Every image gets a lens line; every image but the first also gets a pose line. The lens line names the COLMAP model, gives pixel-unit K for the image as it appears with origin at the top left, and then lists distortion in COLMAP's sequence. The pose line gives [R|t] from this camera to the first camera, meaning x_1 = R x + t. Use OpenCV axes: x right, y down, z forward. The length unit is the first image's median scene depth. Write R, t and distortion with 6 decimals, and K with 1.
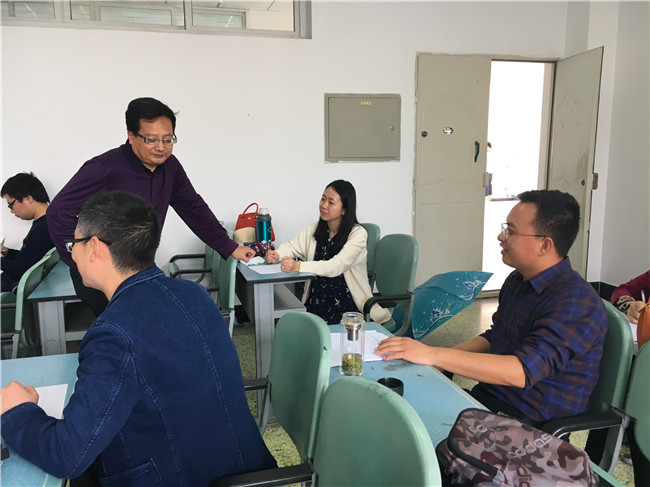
lens RADIAL K [[566.1, 0, 325.0], [0, 566.1, 243.5], [0, 0, 1]] dist [0.111057, -0.134047]
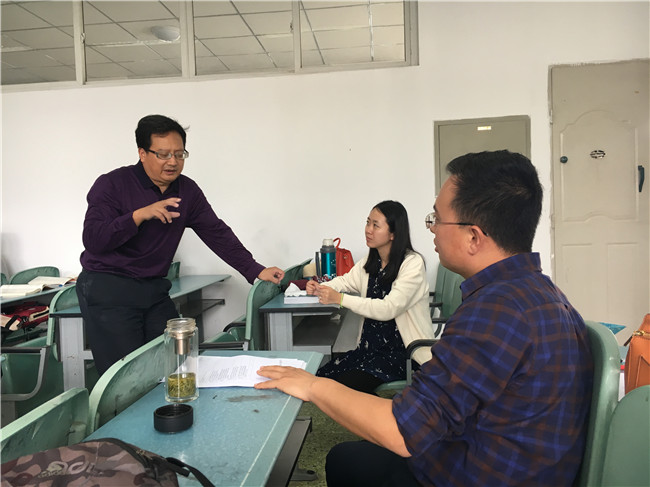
lens RADIAL K [[566.1, 0, 325.0], [0, 566.1, 243.5], [0, 0, 1]] dist [0.111057, -0.134047]
pose [[0.924111, -0.003921, -0.382105, 0.263679], [-0.040245, 0.993388, -0.107524, 0.049126], [0.380000, 0.114742, 0.917842, 0.178543]]
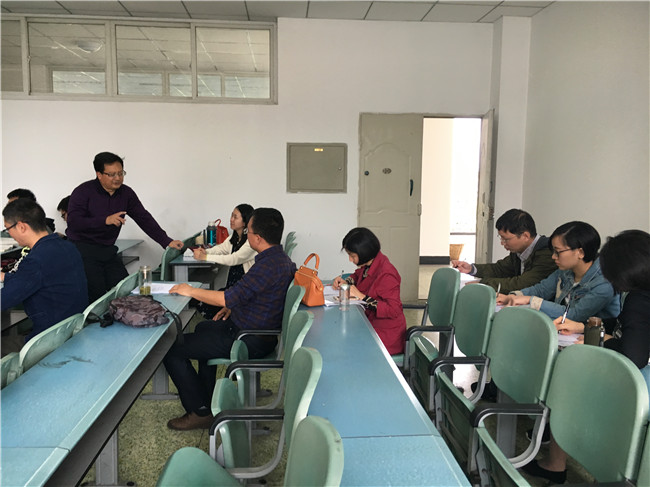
lens RADIAL K [[566.1, 0, 325.0], [0, 566.1, 243.5], [0, 0, 1]] dist [0.111057, -0.134047]
pose [[0.976850, 0.046136, -0.208890, 0.549248], [-0.057374, 0.997195, -0.048058, 0.055618], [0.206087, 0.058931, 0.976758, -0.427170]]
